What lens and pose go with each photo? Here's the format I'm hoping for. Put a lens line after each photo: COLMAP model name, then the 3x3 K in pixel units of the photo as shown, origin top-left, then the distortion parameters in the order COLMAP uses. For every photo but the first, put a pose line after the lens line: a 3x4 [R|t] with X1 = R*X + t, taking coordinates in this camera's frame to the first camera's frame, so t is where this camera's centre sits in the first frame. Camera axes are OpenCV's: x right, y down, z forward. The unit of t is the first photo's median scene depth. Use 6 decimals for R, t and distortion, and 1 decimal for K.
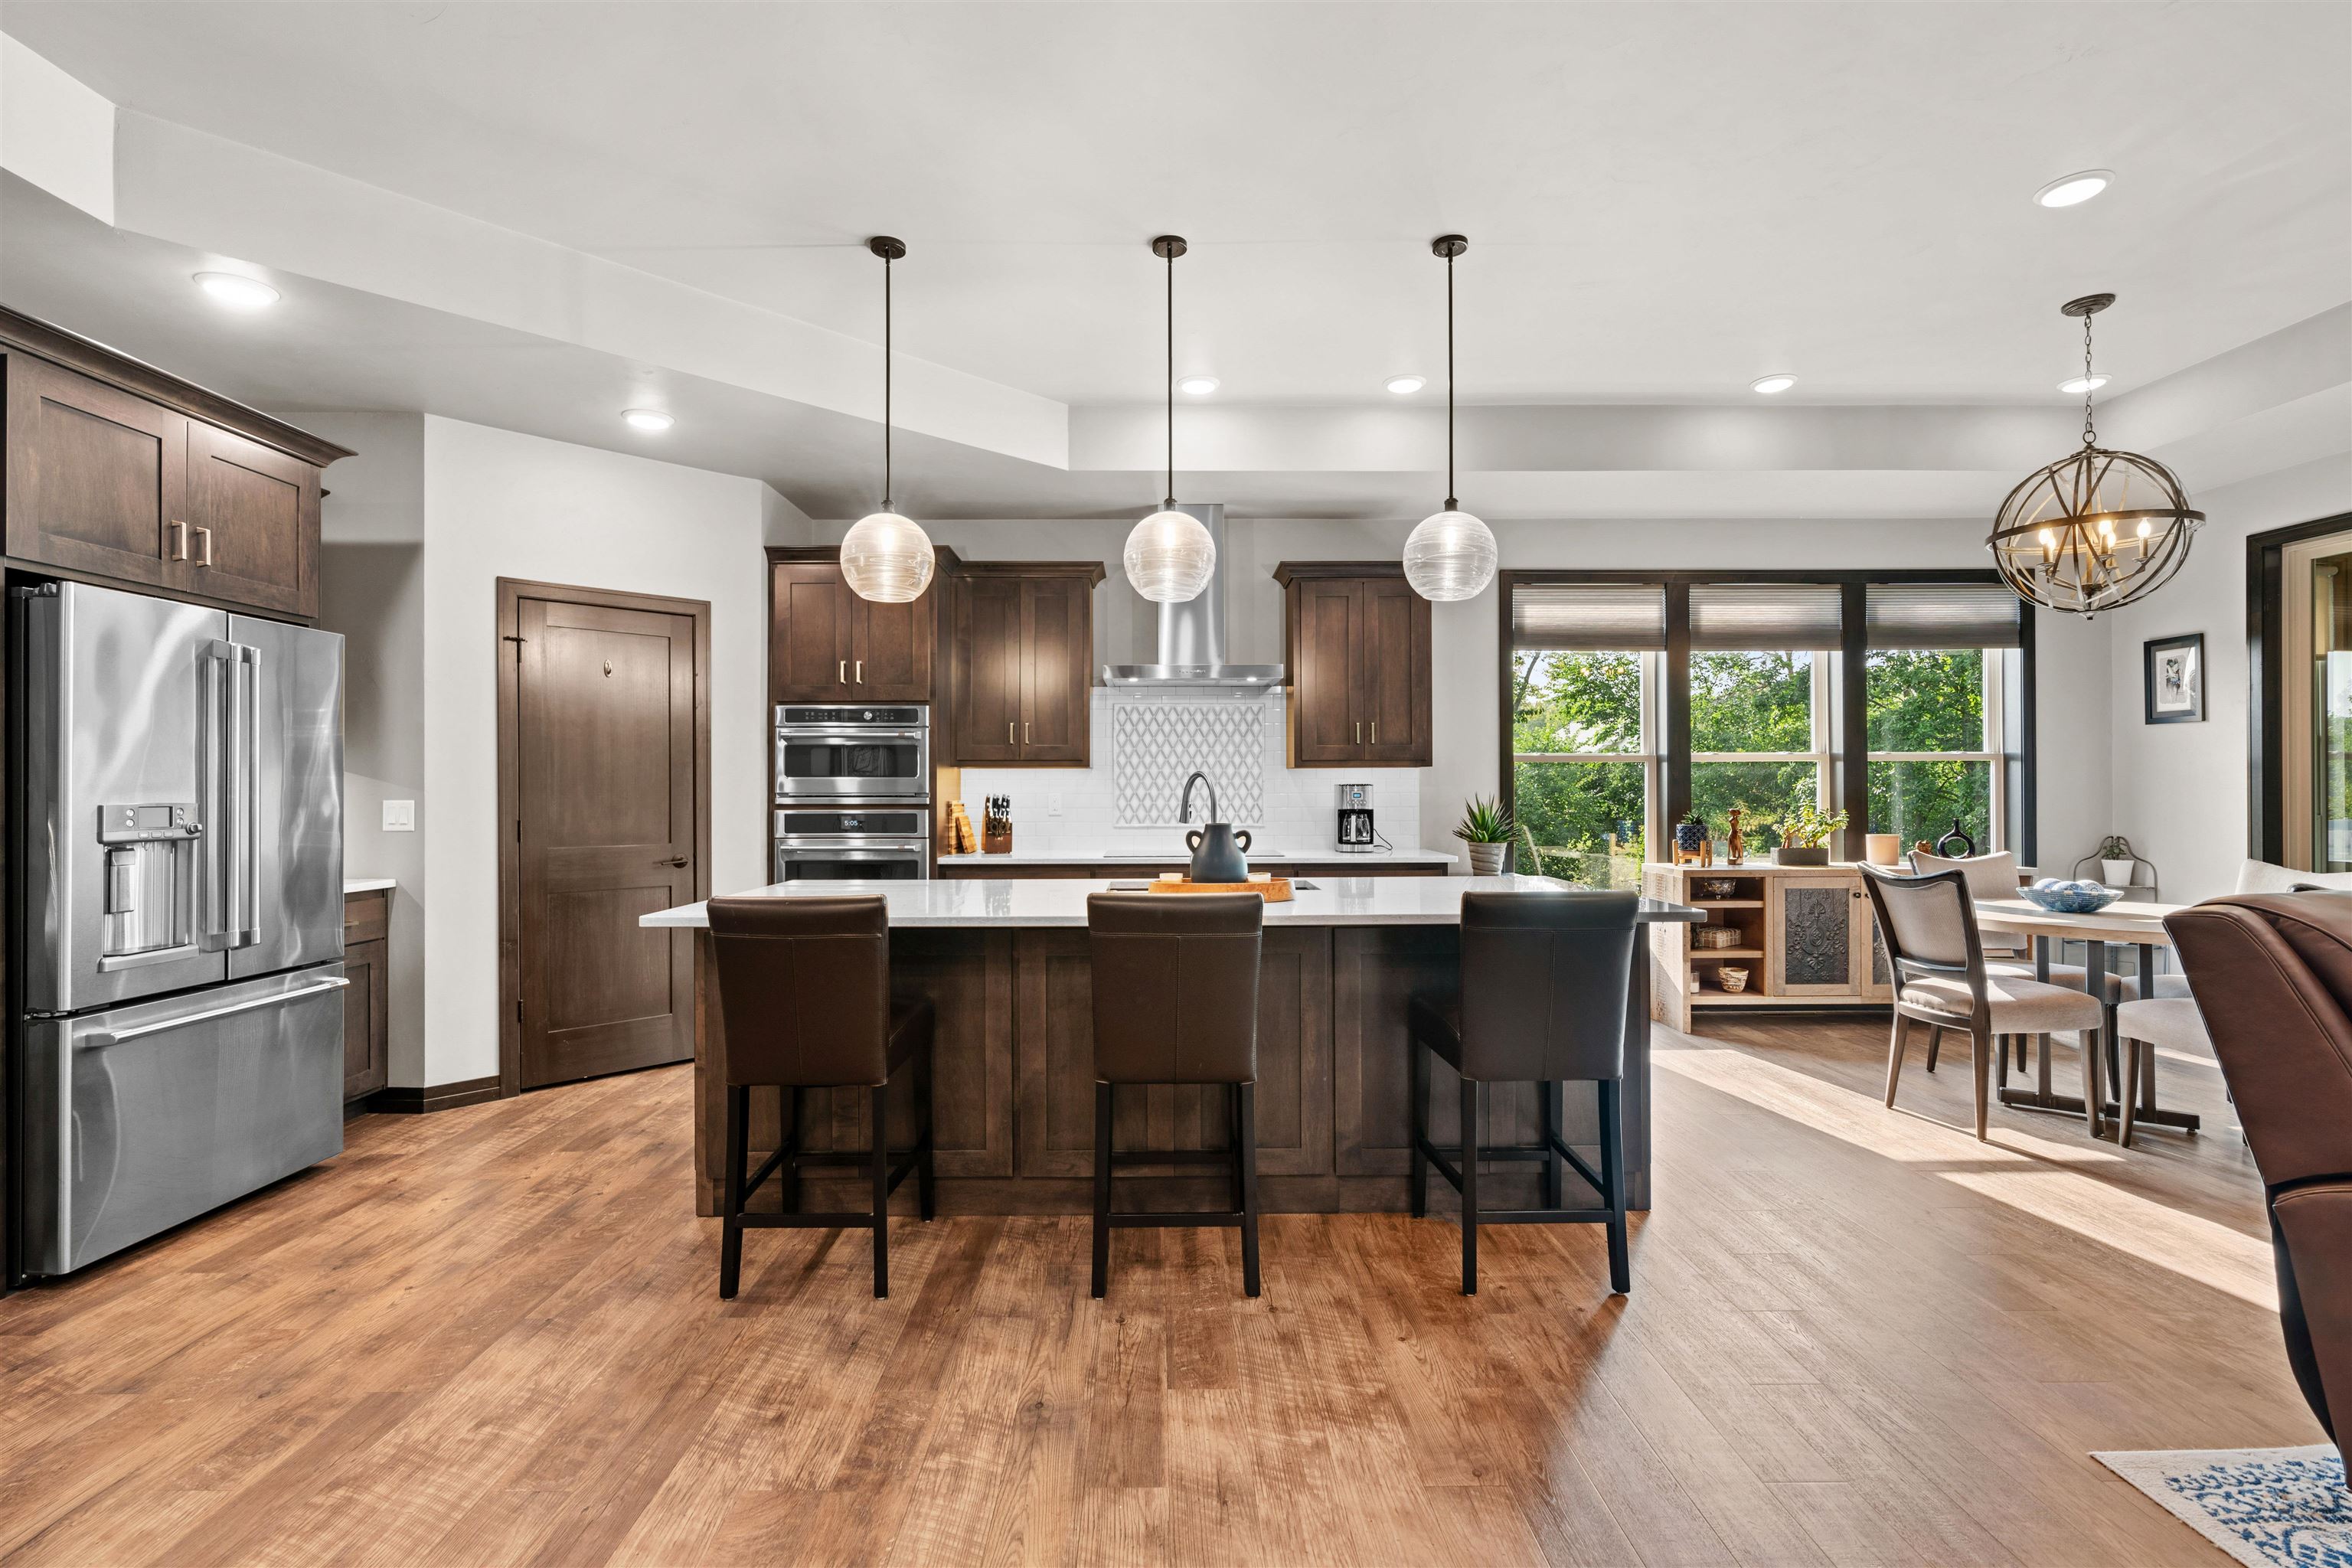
lens RADIAL K [[1062.8, 0, 1164.4], [0, 1062.8, 785.8], [0, 0, 1]] dist [-0.006765, 0.001903]
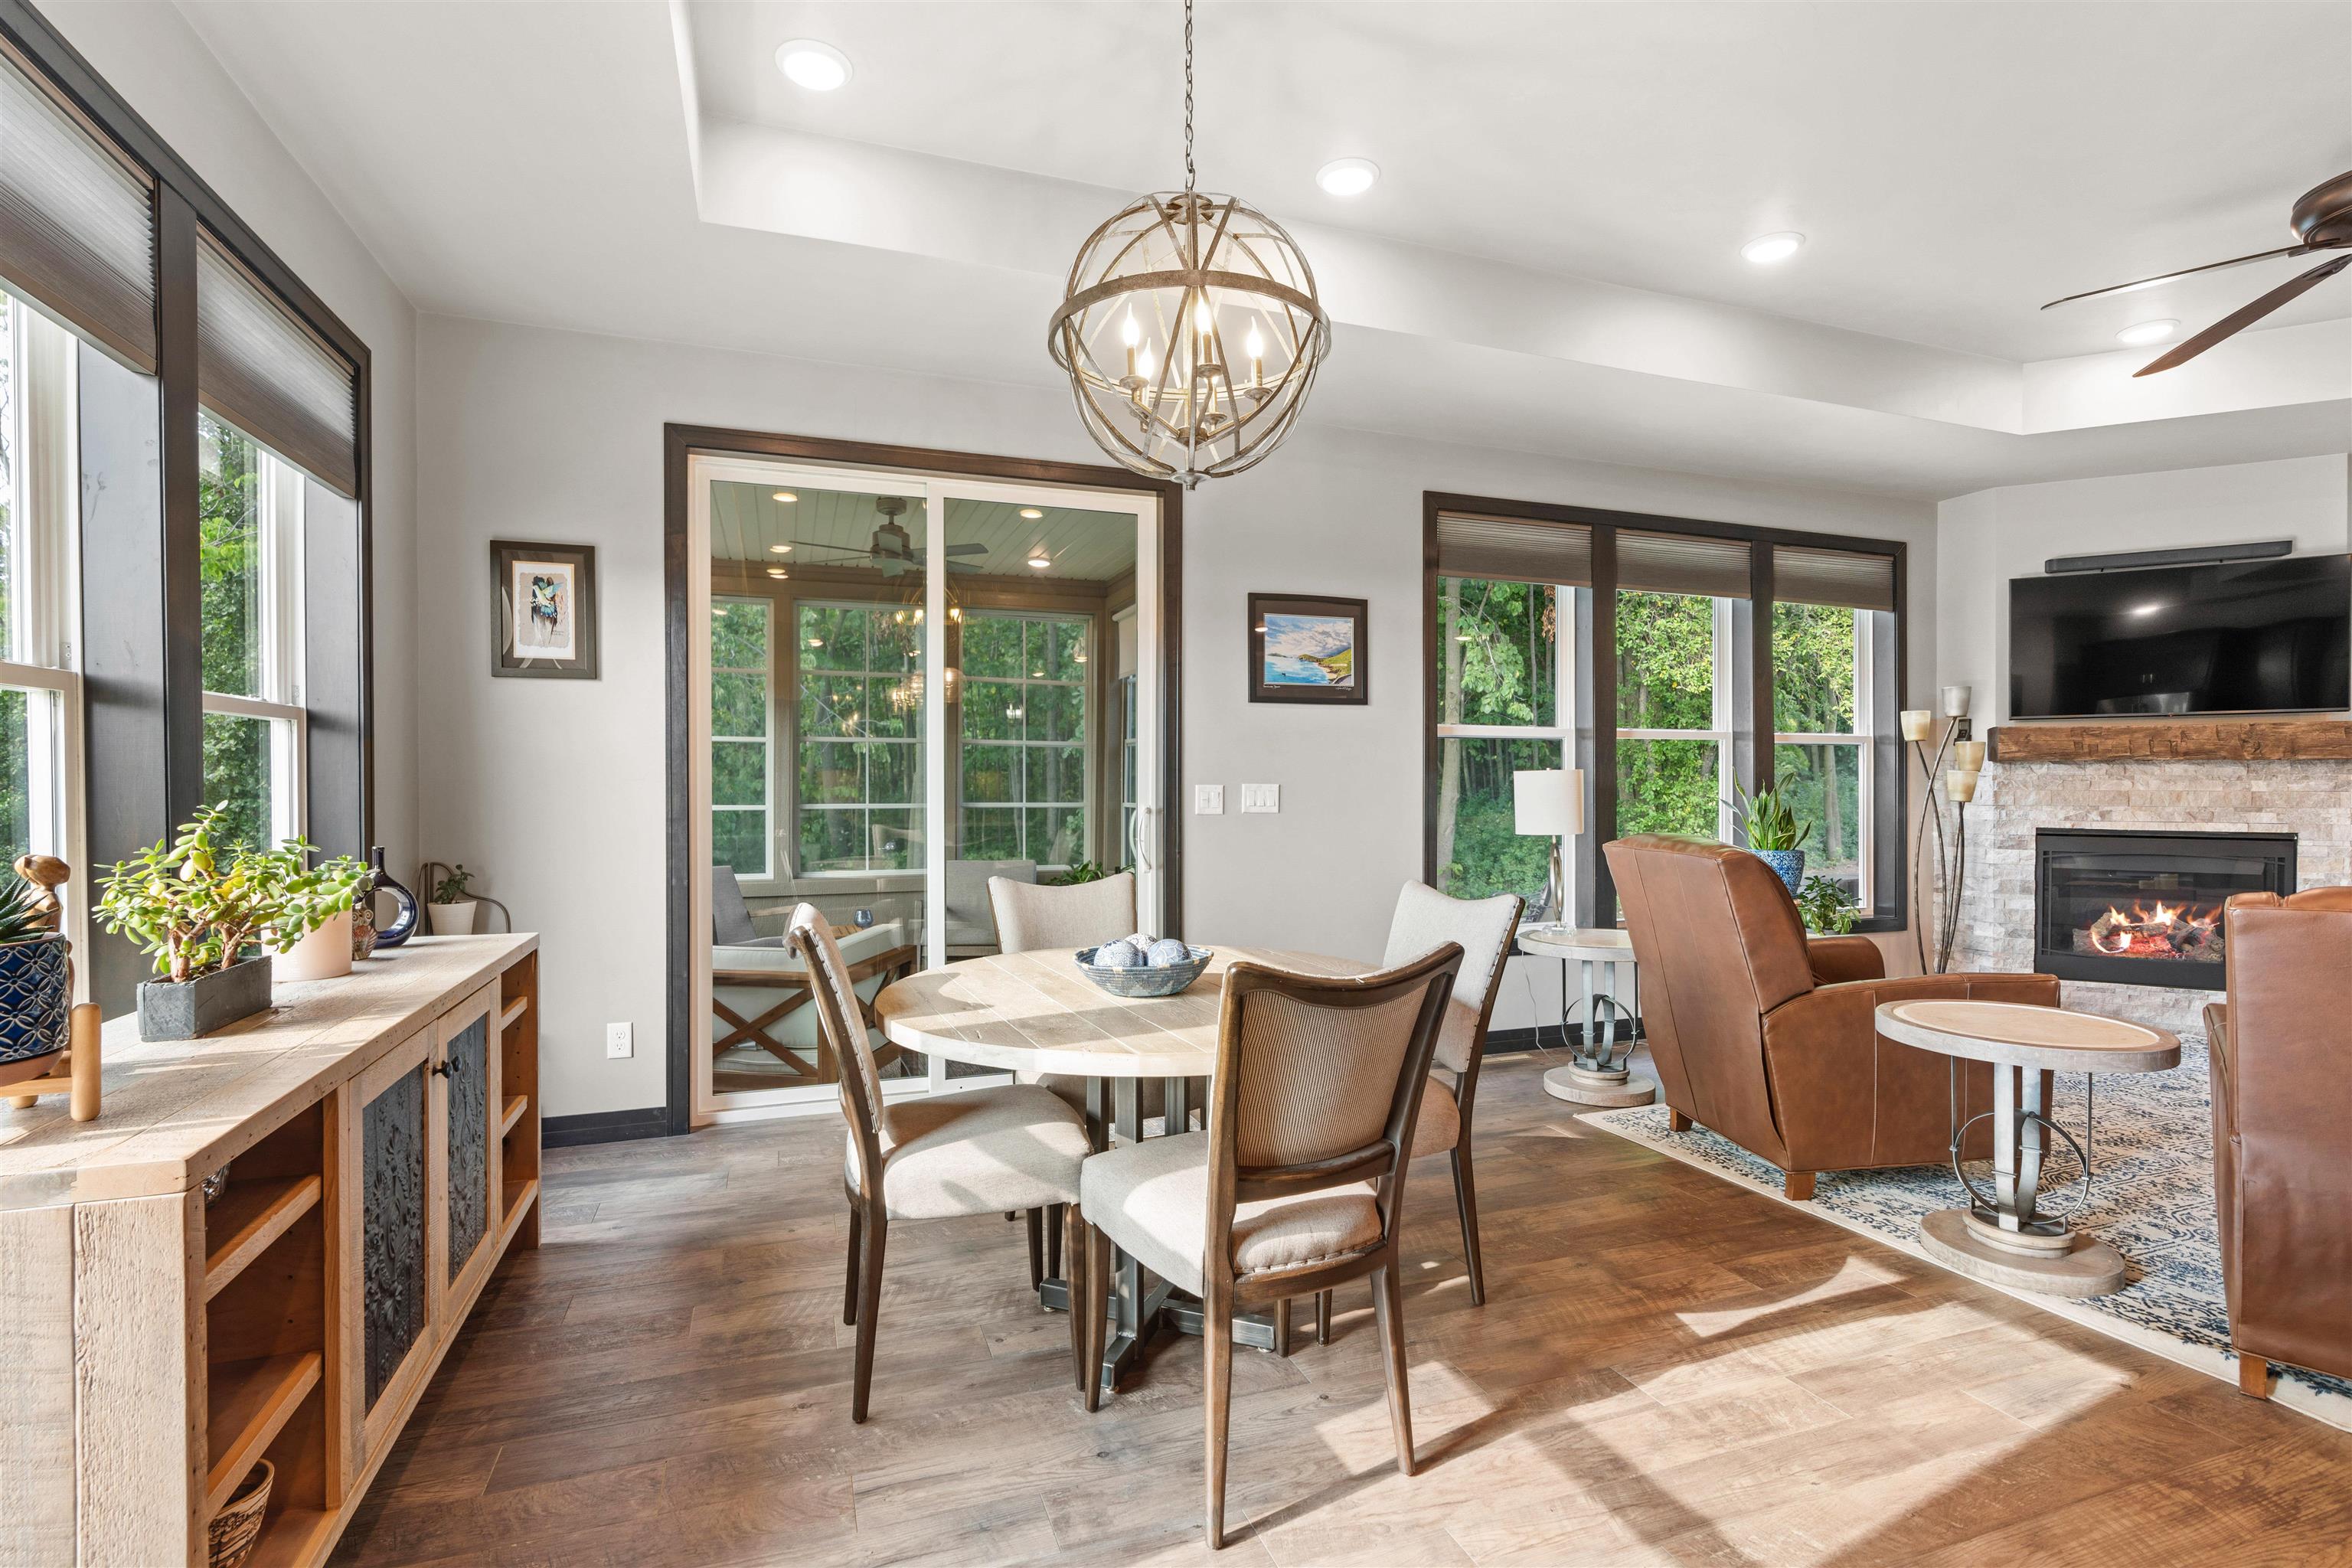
lens RADIAL K [[1062.8, 0, 1154.1], [0, 1062.8, 787.0], [0, 0, 1]] dist [-0.006765, 0.001903]
pose [[-0.330830, -0.003647, 0.943683, 0.290913], [-0.001176, 0.999993, 0.003452, 0.004722], [-0.943690, 0.000033, -0.330832, 1.090432]]
